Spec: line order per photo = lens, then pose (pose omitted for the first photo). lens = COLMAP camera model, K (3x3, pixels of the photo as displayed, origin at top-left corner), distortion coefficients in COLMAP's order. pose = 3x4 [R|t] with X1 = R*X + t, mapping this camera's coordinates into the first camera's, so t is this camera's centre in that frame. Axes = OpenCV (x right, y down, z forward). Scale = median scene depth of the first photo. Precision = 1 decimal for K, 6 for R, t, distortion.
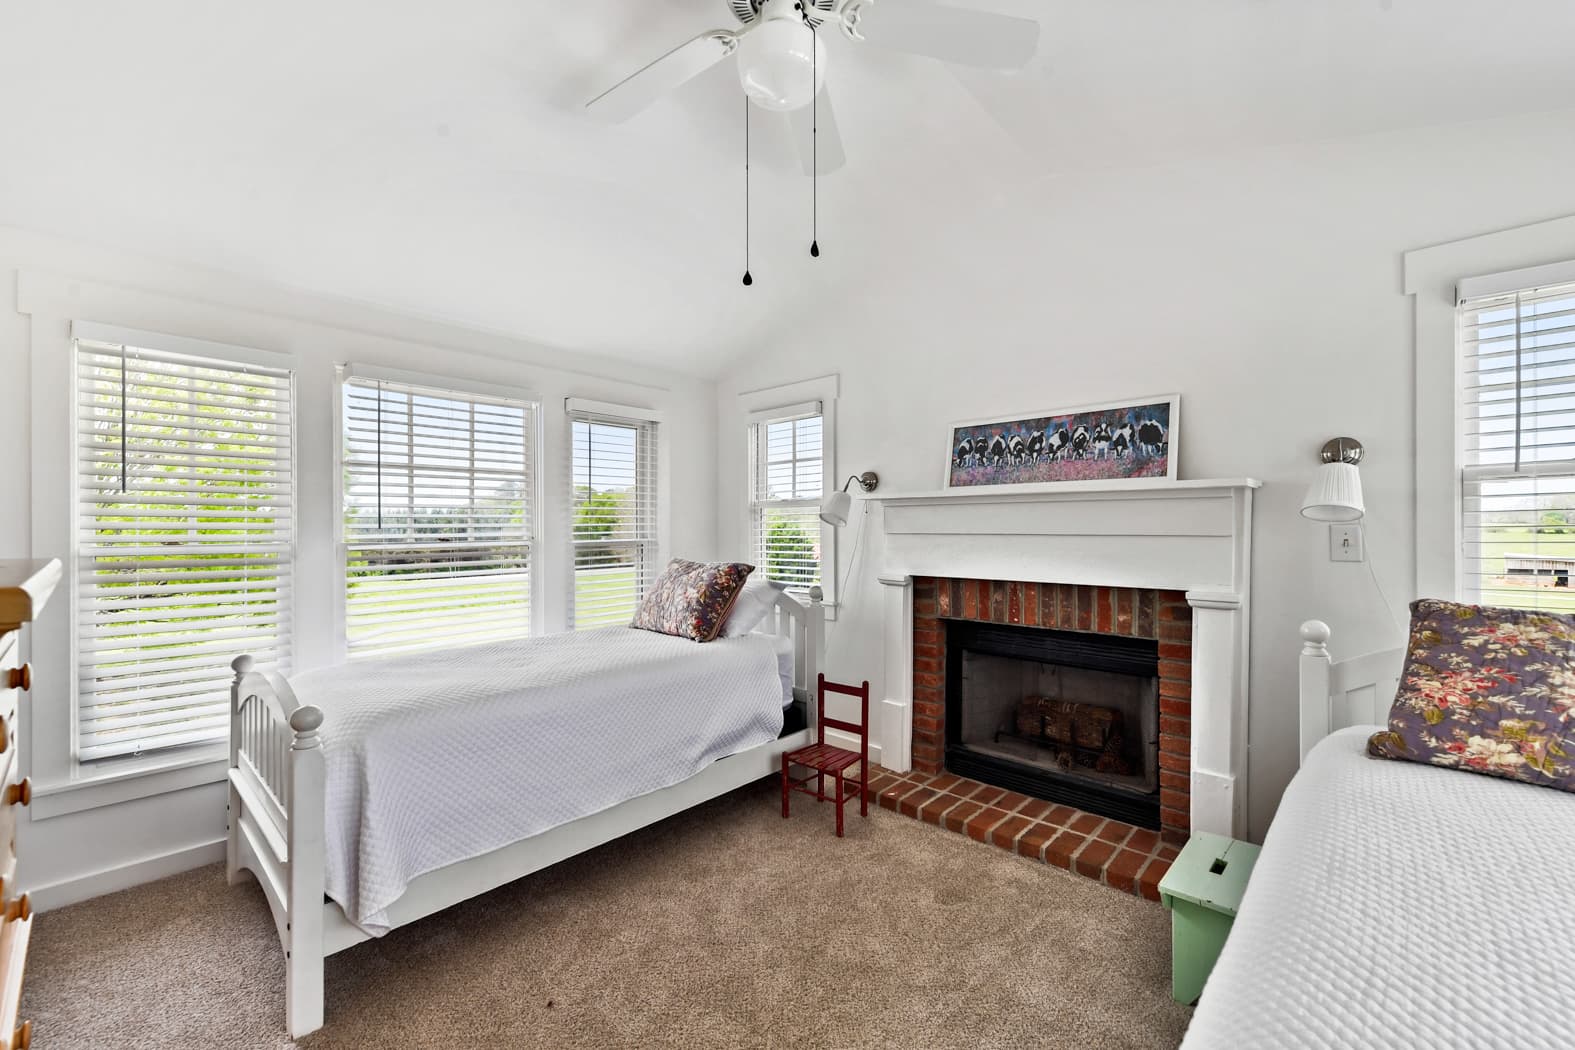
lens RADIAL K [[649.1, 0, 786.0], [0, 649.1, 531.0], [0, 0, 1]] dist [0.000098, 0.000096]
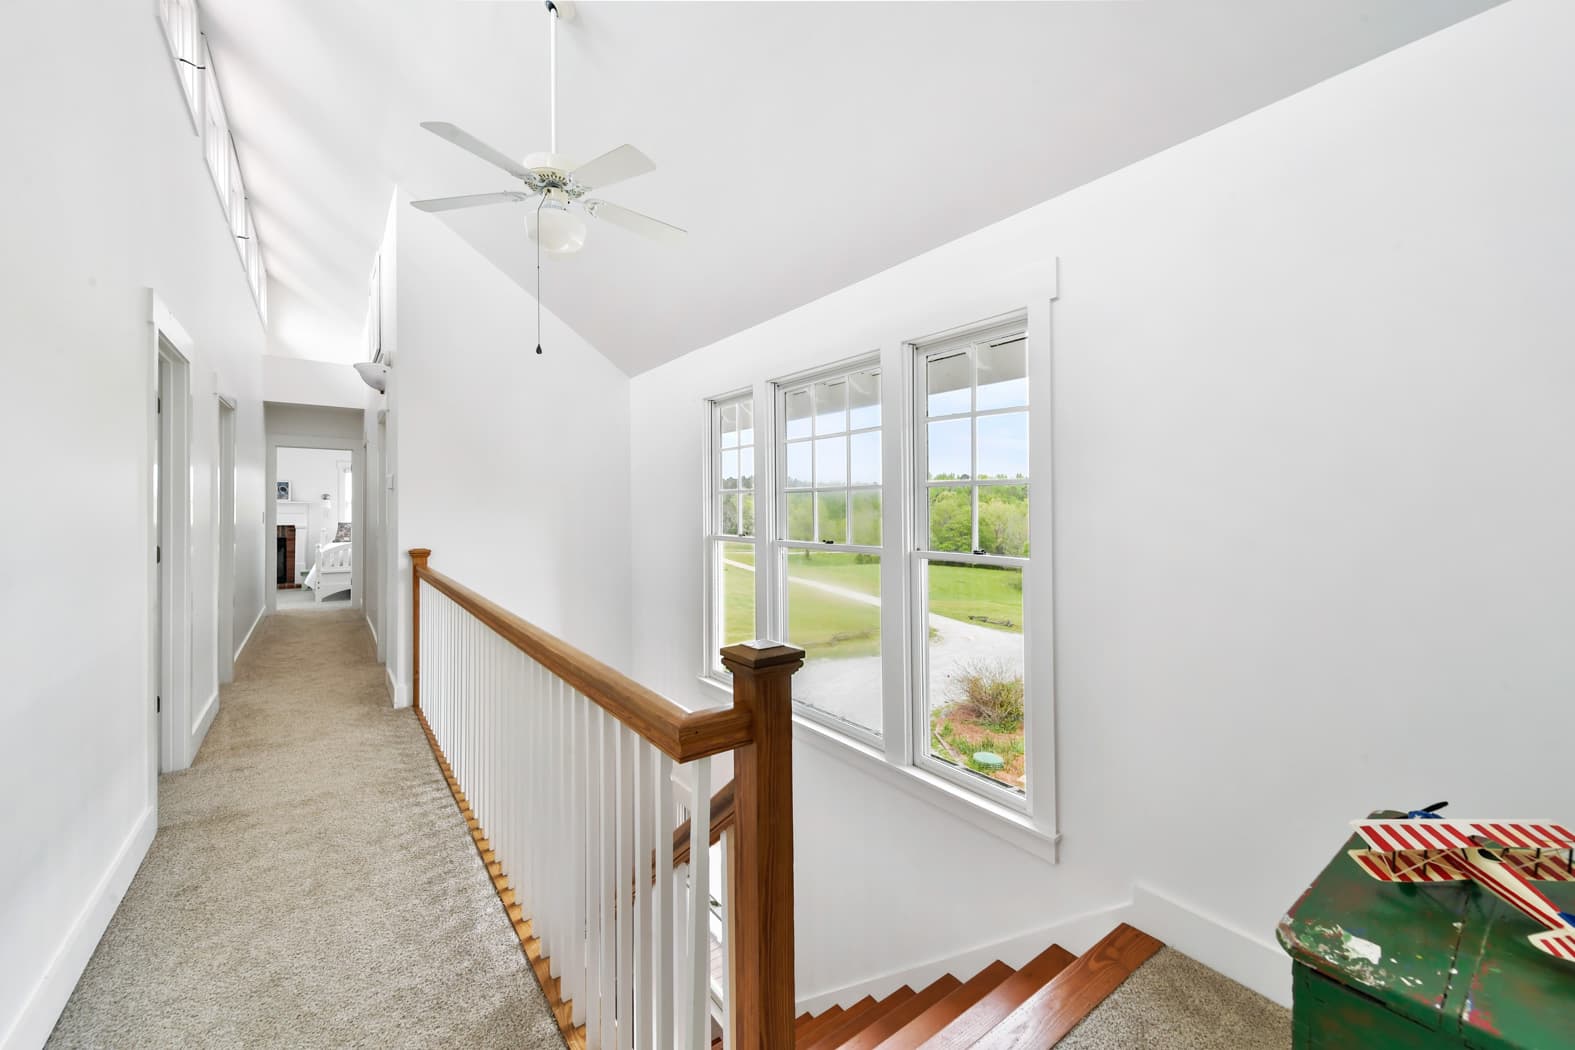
lens RADIAL K [[622.3, 0, 784.6], [0, 622.3, 518.2], [0, 0, 1]] dist [-0.001152, -0.000053]
pose [[0.179277, -0.001861, 0.983797, -3.025315], [0.001854, 0.999997, 0.001554, 0.040288], [-0.983797, 0.001545, 0.179280, -3.132240]]
